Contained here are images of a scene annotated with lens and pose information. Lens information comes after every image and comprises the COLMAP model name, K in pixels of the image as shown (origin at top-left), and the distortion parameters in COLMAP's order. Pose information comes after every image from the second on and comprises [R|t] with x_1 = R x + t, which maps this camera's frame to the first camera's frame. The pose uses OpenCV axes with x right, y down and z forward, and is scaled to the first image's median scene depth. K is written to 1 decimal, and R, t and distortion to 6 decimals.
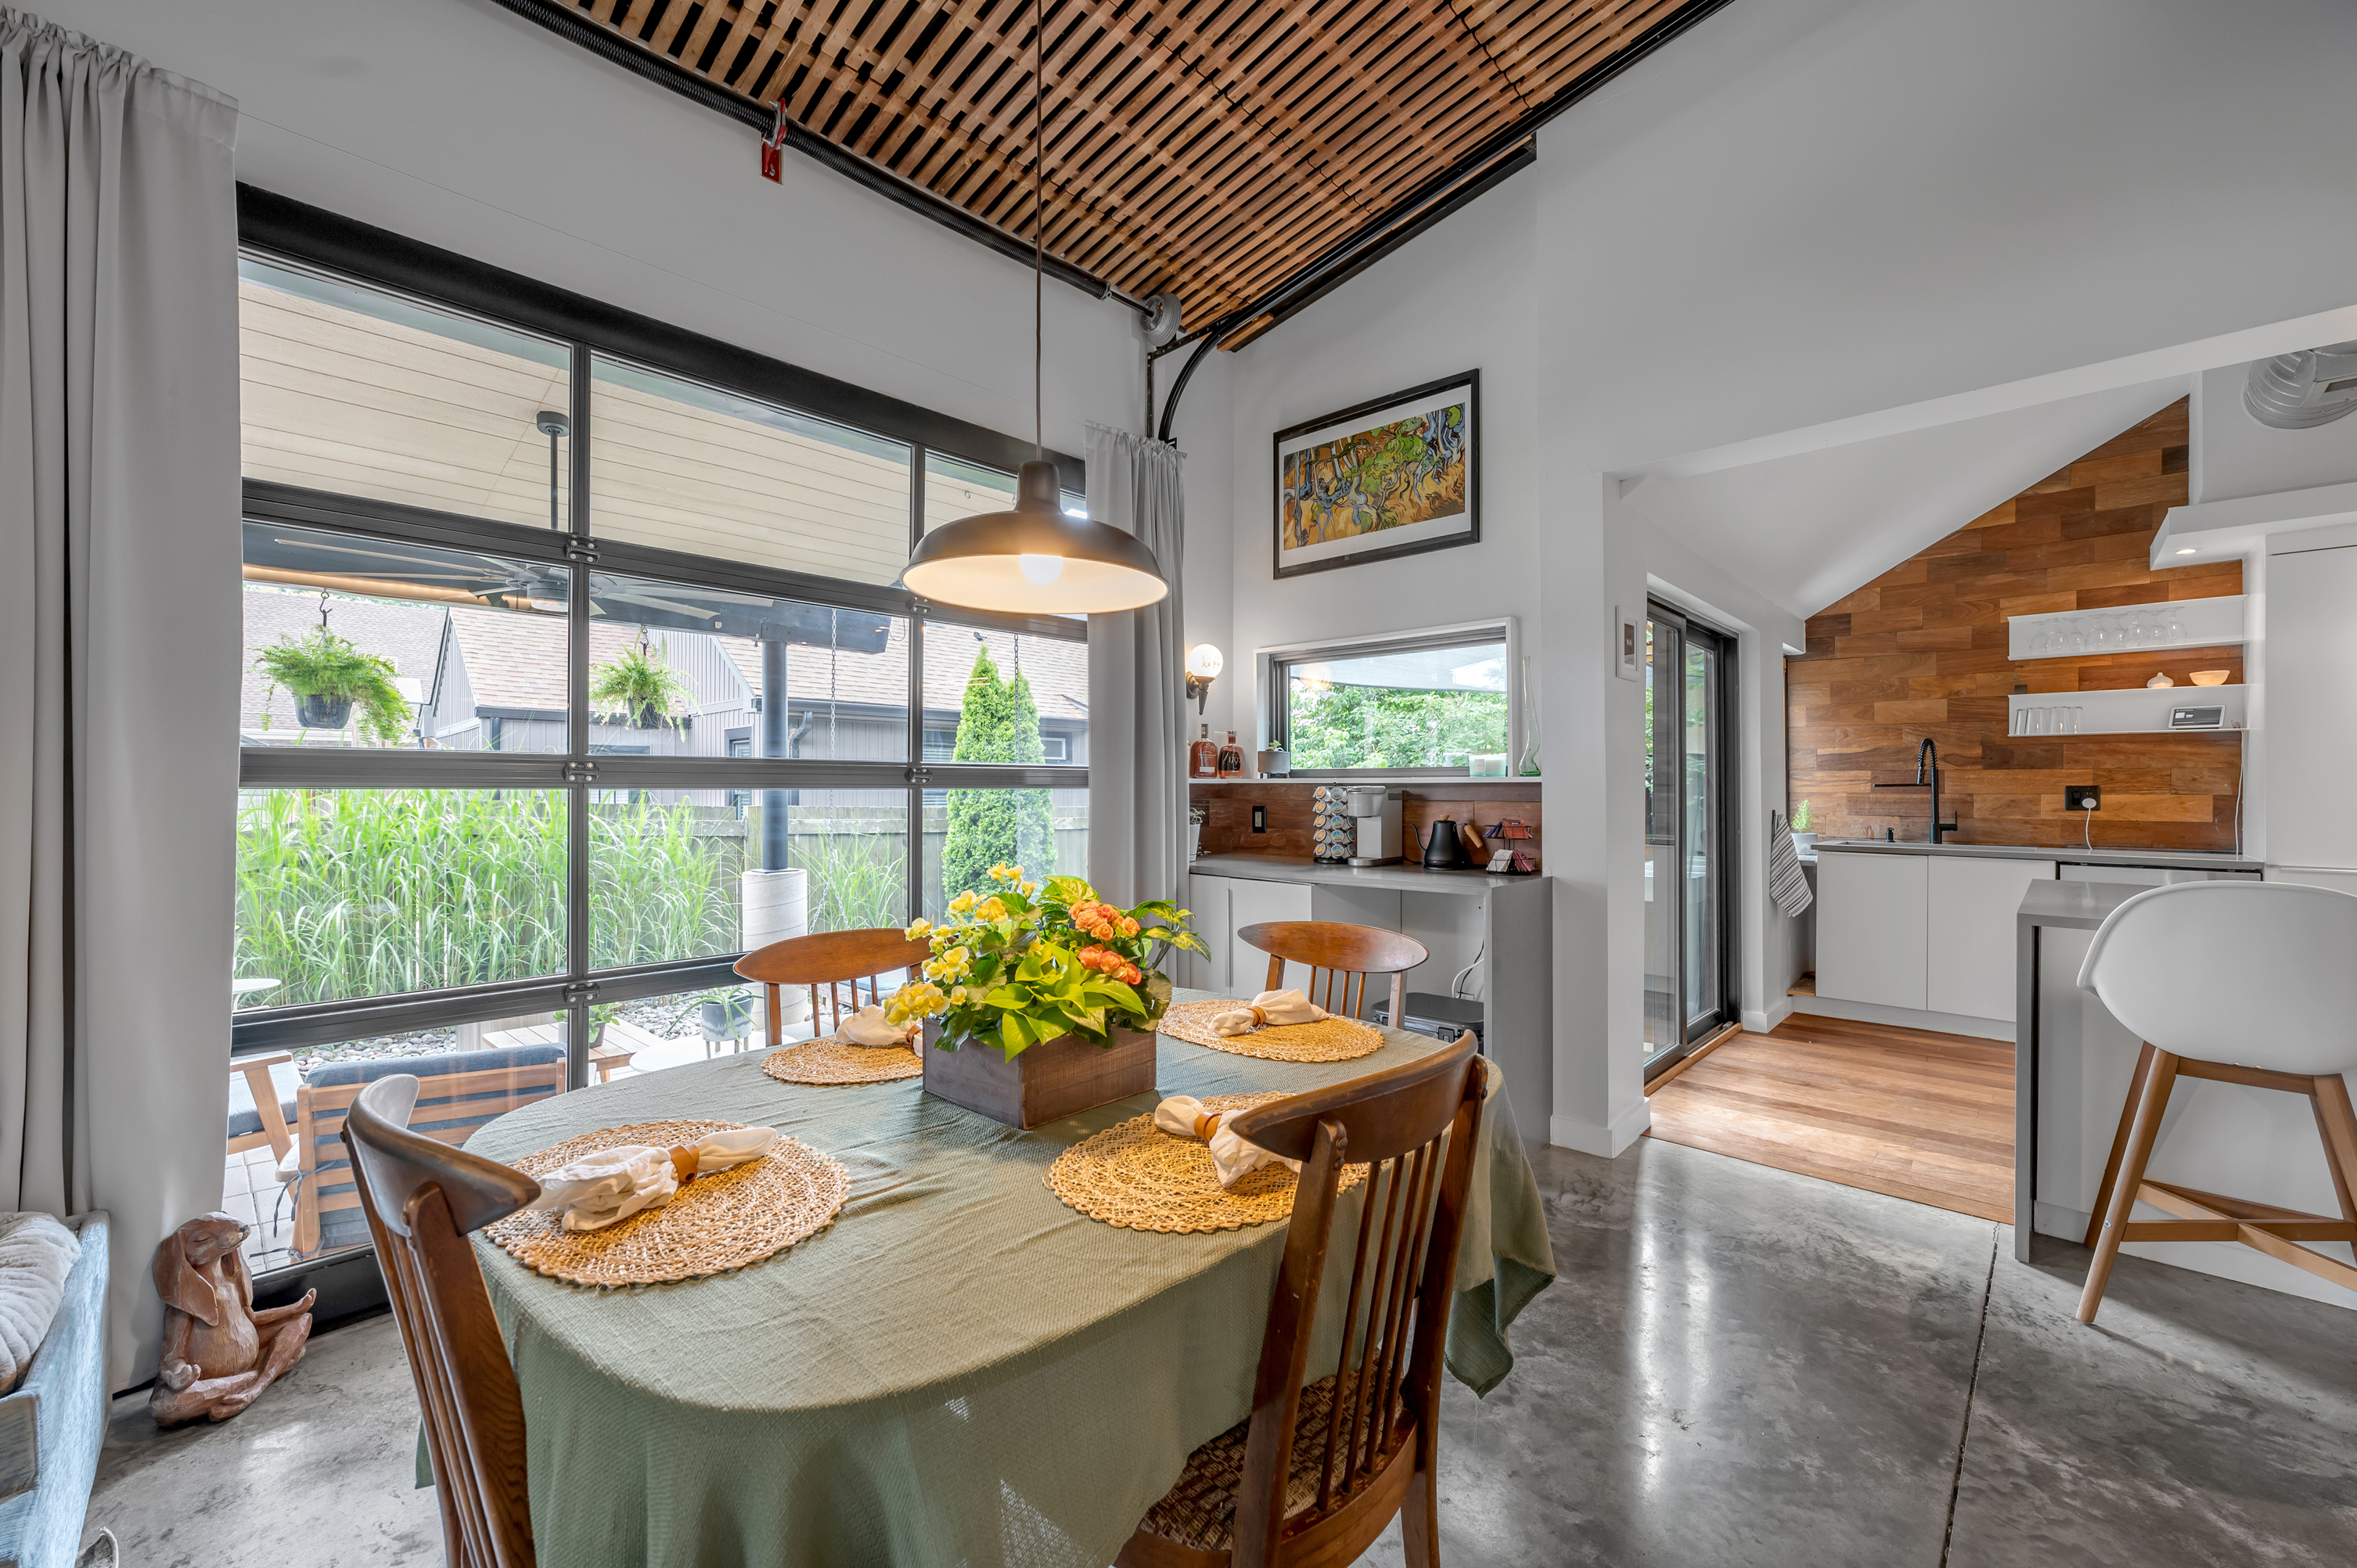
lens RADIAL K [[931.1, 0, 1173.6], [0, 931.1, 788.6], [0, 0, 1]] dist [-0.004610, 0.000582]
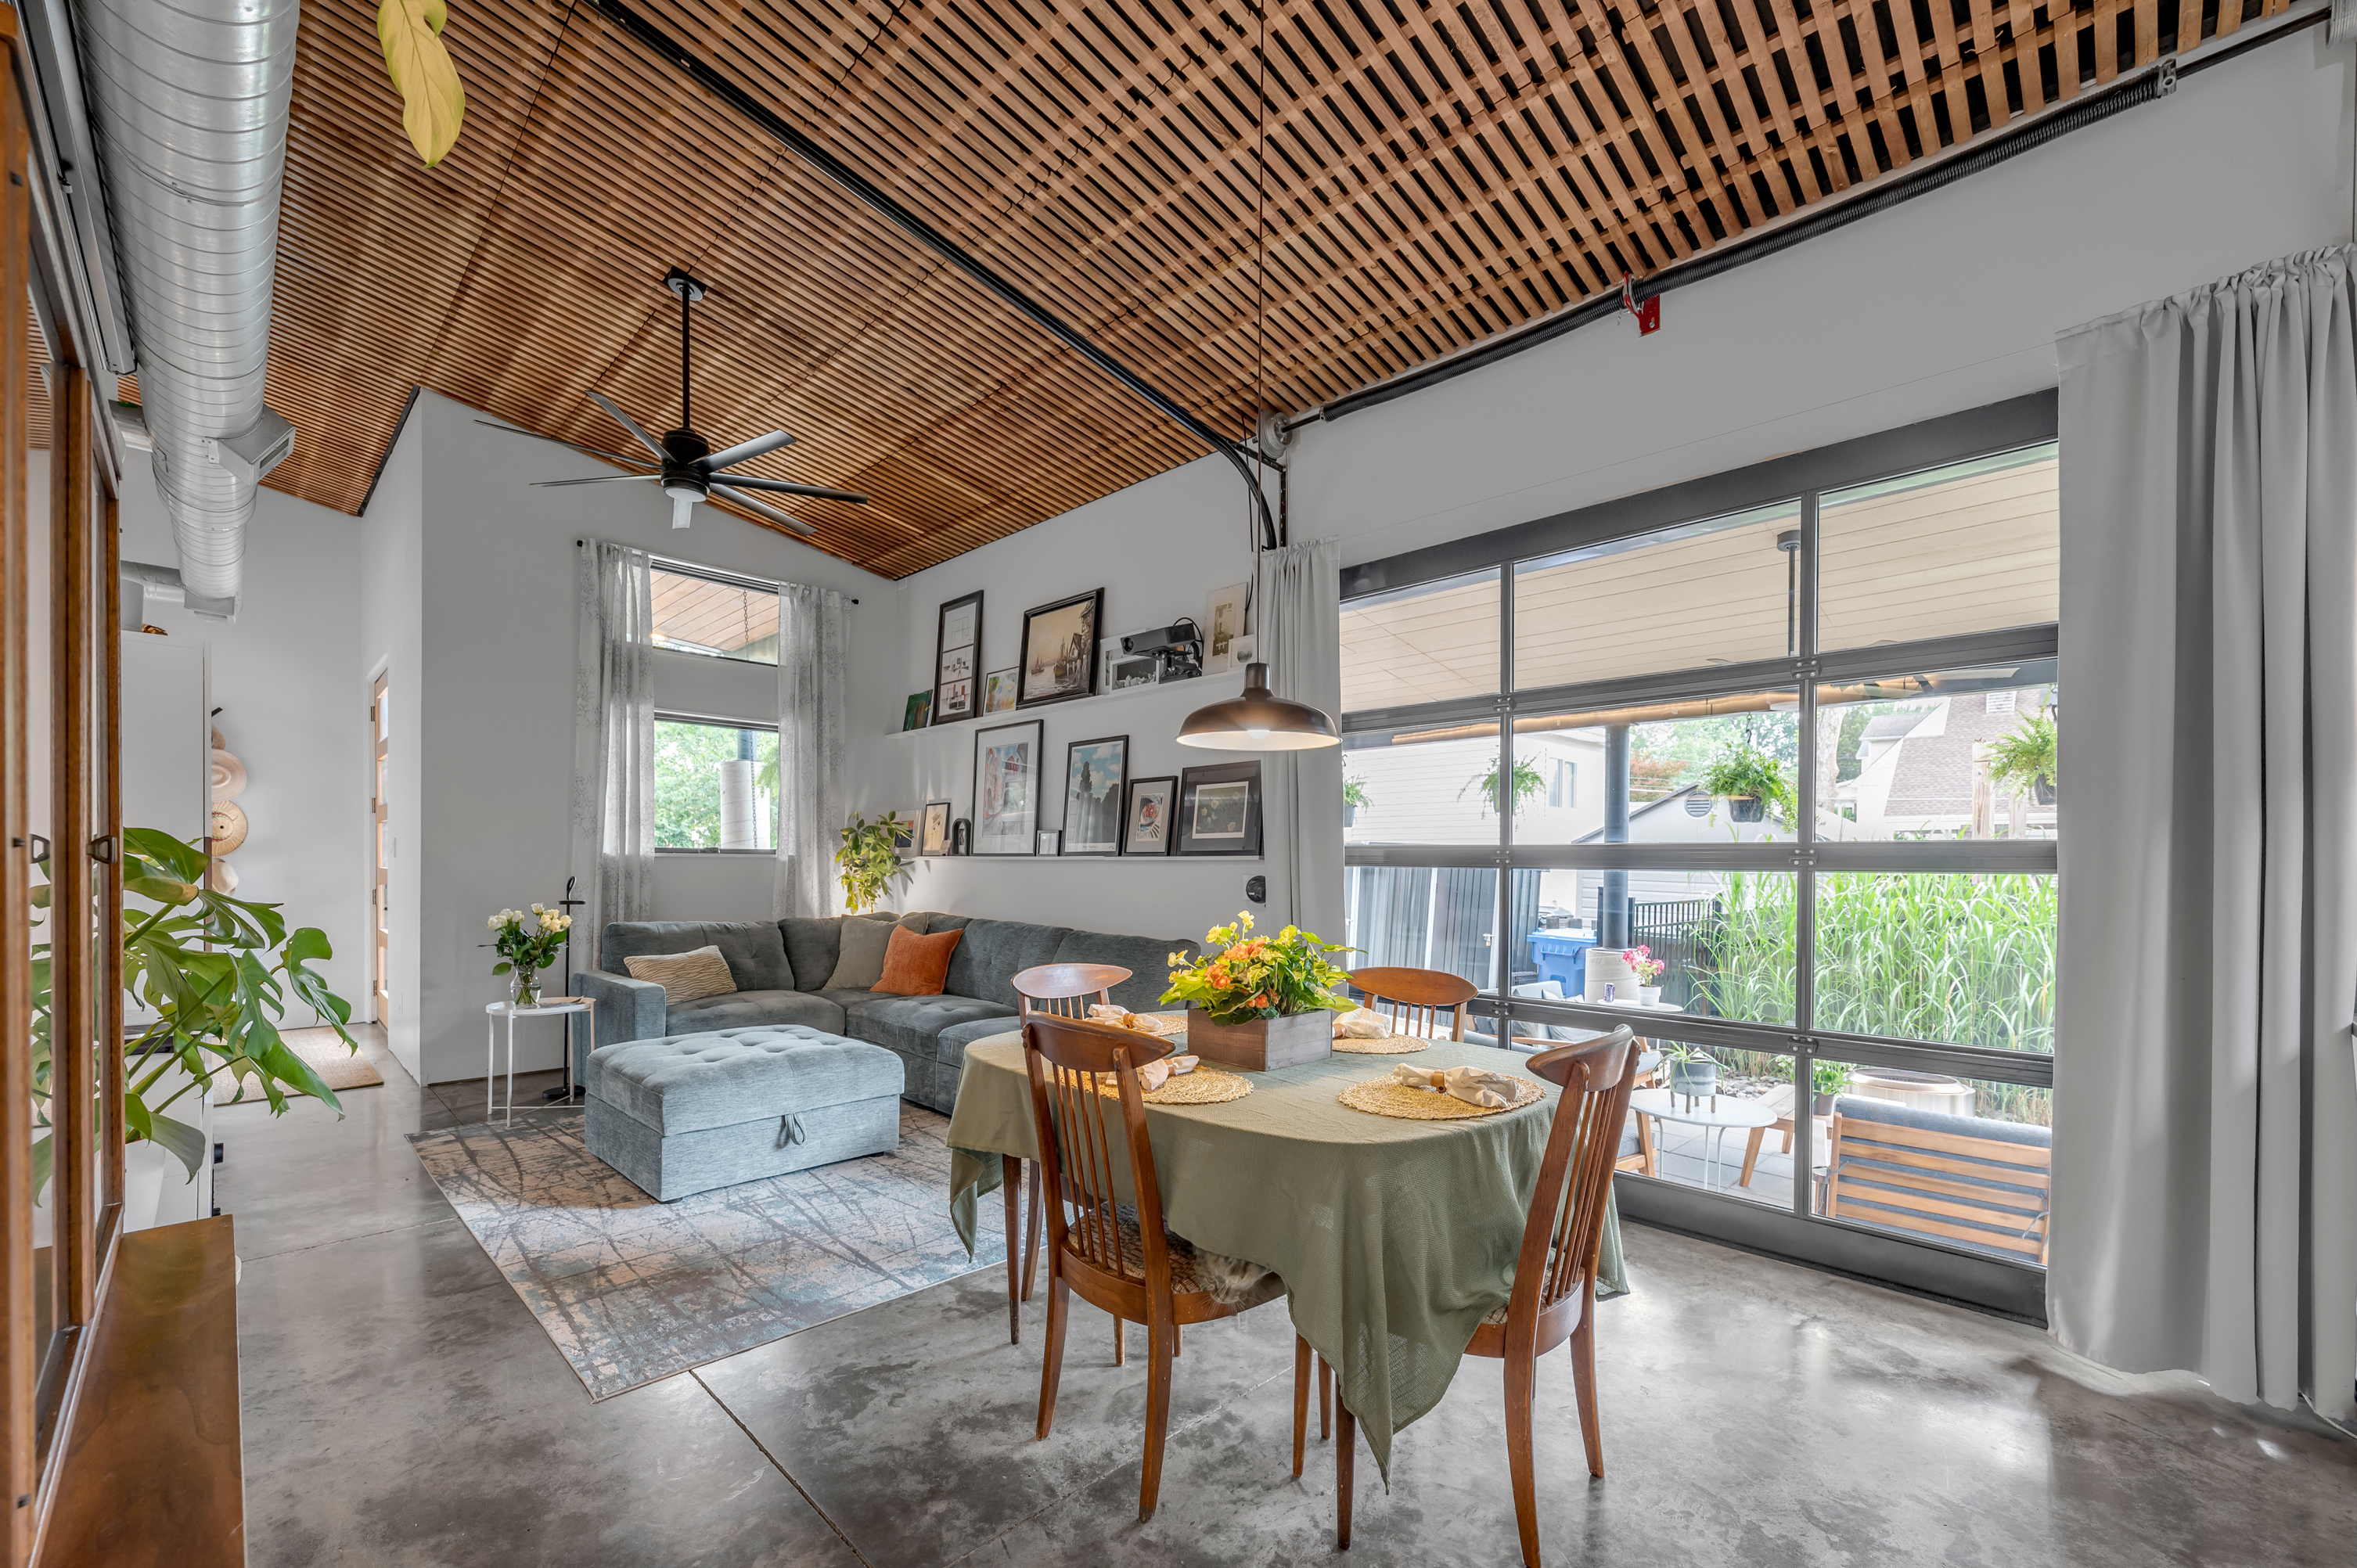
lens RADIAL K [[969.9, 0, 1180.8], [0, 969.9, 873.7], [0, 0, 1]] dist [-0.000142, -0.000716]
pose [[-0.021107, 0.008510, -0.999741, 0.530831], [-0.009289, 0.999919, 0.008708, -0.000413], [0.999734, 0.009470, -0.021027, 0.317867]]
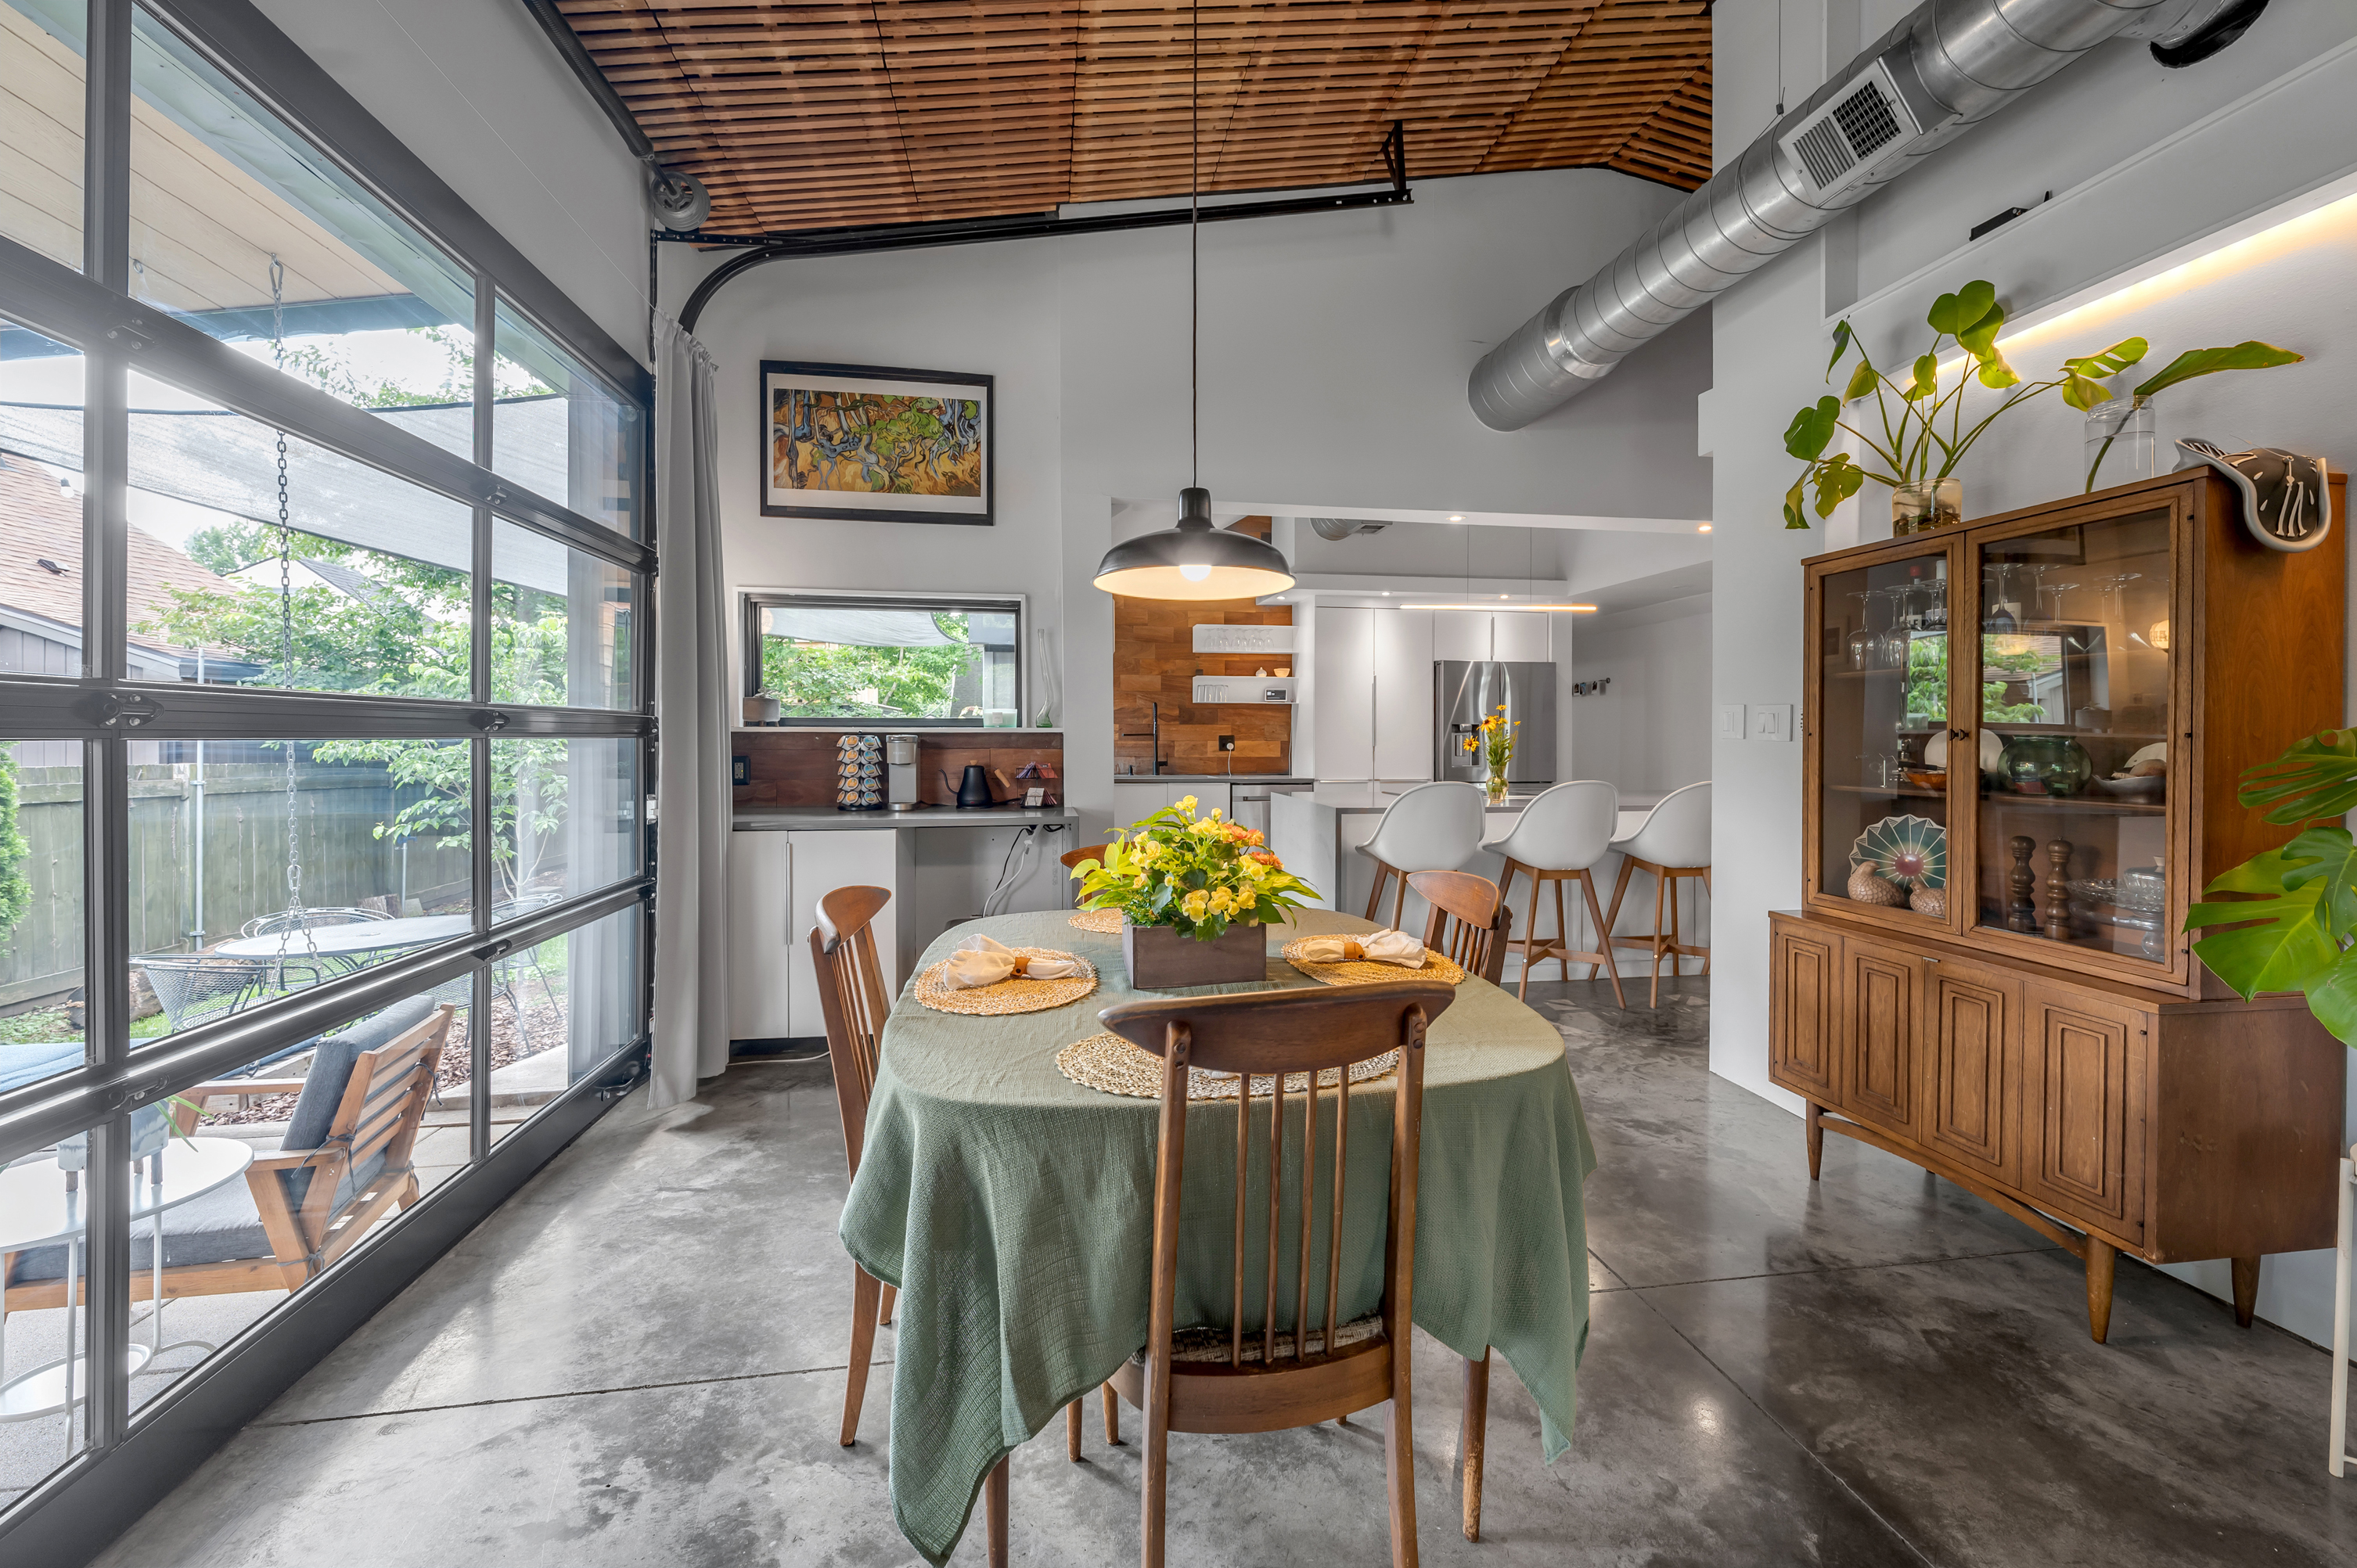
lens RADIAL K [[969.9, 0, 1185.8], [0, 969.9, 736.6], [0, 0, 1]] dist [-0.000142, -0.000716]
pose [[0.604436, -0.000076, 0.796653, -0.426370], [0.000871, 0.999999, -0.000566, -0.000381], [-0.796653, 0.001036, 0.604436, 0.066445]]
